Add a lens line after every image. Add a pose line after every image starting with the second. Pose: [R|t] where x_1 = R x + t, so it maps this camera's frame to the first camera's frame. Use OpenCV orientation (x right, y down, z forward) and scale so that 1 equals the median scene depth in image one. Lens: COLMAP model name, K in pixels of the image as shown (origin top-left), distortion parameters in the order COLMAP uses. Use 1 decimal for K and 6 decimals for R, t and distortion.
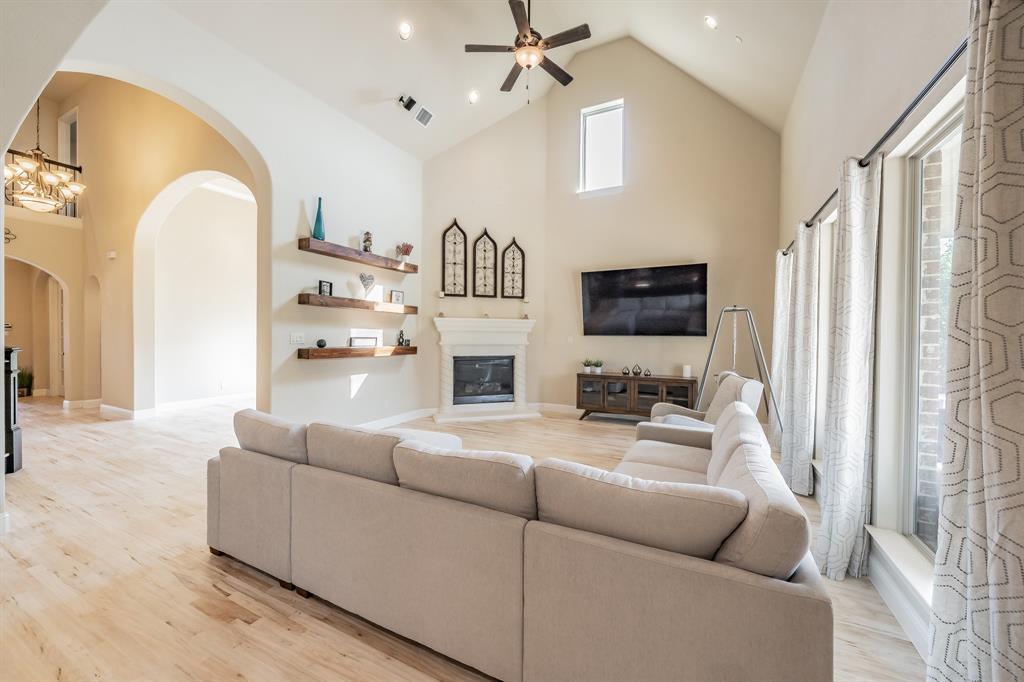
lens RADIAL K [[383.6, 0, 512.0], [0, 383.6, 341.0], [0, 0, 1]] dist [-0.002052, -0.000139]
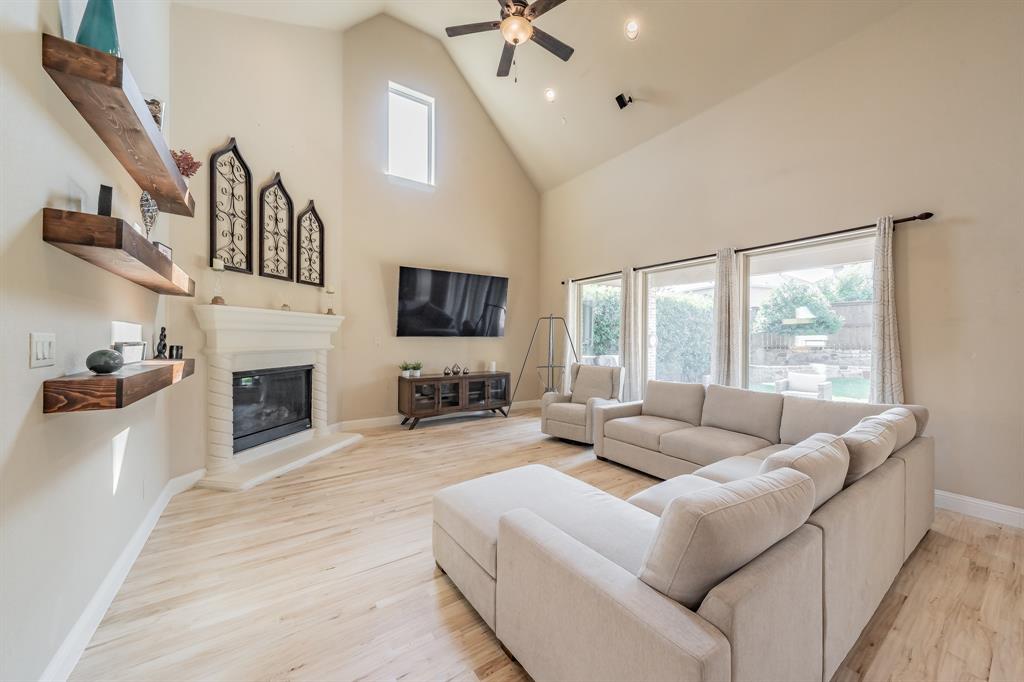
lens RADIAL K [[368.0, 0, 512.0], [0, 368.0, 341.0], [0, 0, 1]] dist [-0.011483, -0.000037]
pose [[0.473795, -0.013940, 0.880525, -0.442333], [0.011954, 0.999884, 0.009398, -0.008503], [-0.880554, 0.006073, 0.473907, 0.357146]]
